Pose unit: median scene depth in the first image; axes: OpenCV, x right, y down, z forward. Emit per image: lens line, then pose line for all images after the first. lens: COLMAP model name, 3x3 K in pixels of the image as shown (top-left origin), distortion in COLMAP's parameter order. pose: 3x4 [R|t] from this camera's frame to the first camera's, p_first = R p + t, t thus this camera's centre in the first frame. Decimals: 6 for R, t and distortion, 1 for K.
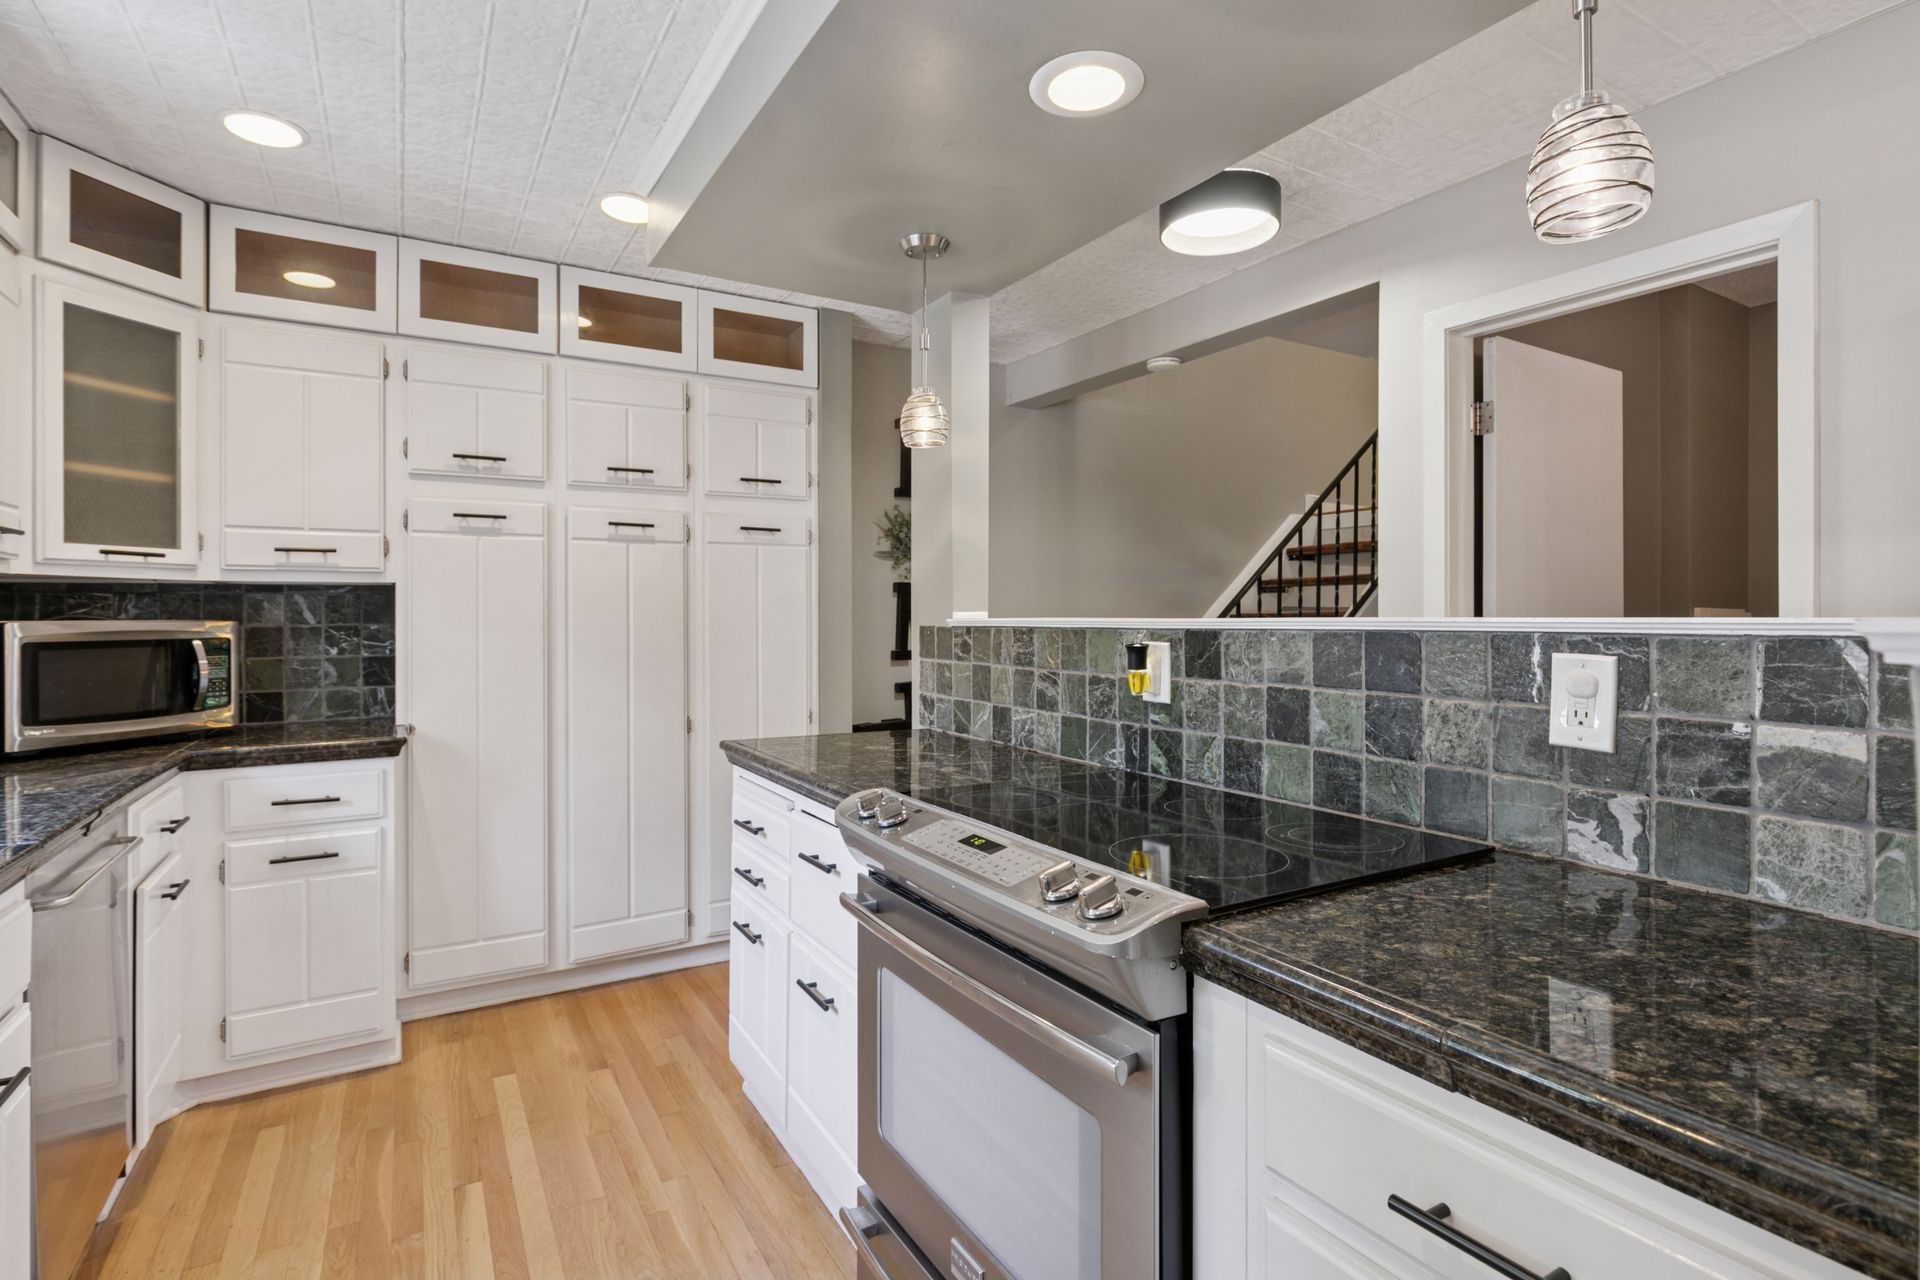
lens RADIAL K [[937.5, 0, 972.3], [0, 937.5, 634.3], [0, 0, 1]] dist [-0.003032, -0.000655]
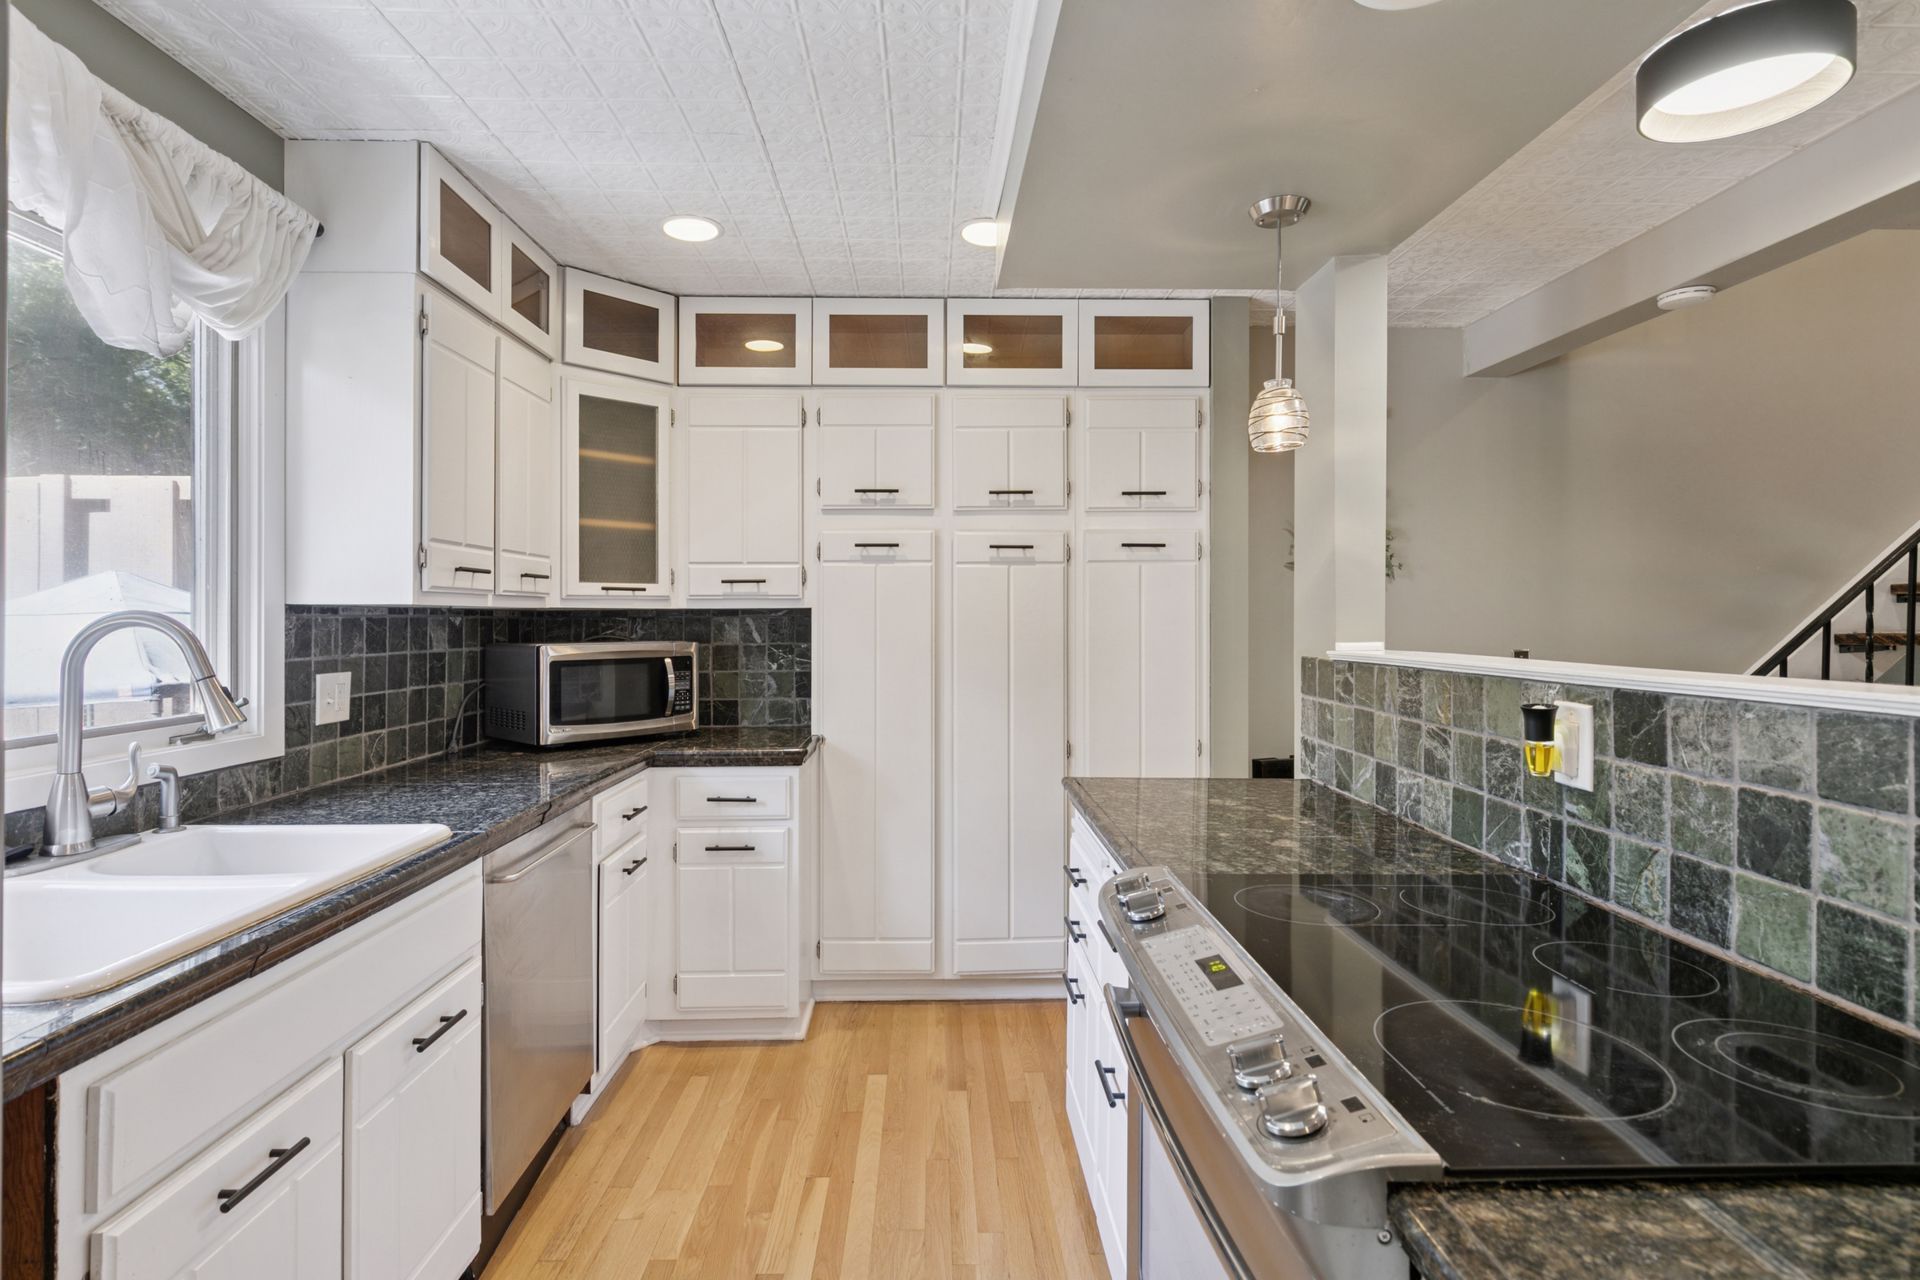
lens RADIAL K [[961.4, 0, 955.0], [0, 961.4, 633.4], [0, 0, 1]] dist [-0.001865, -0.000892]
pose [[0.868784, 0.009057, -0.495108, 0.114847], [-0.009624, 0.999953, 0.001404, -0.031808], [0.495098, 0.003545, 0.868830, 0.100604]]
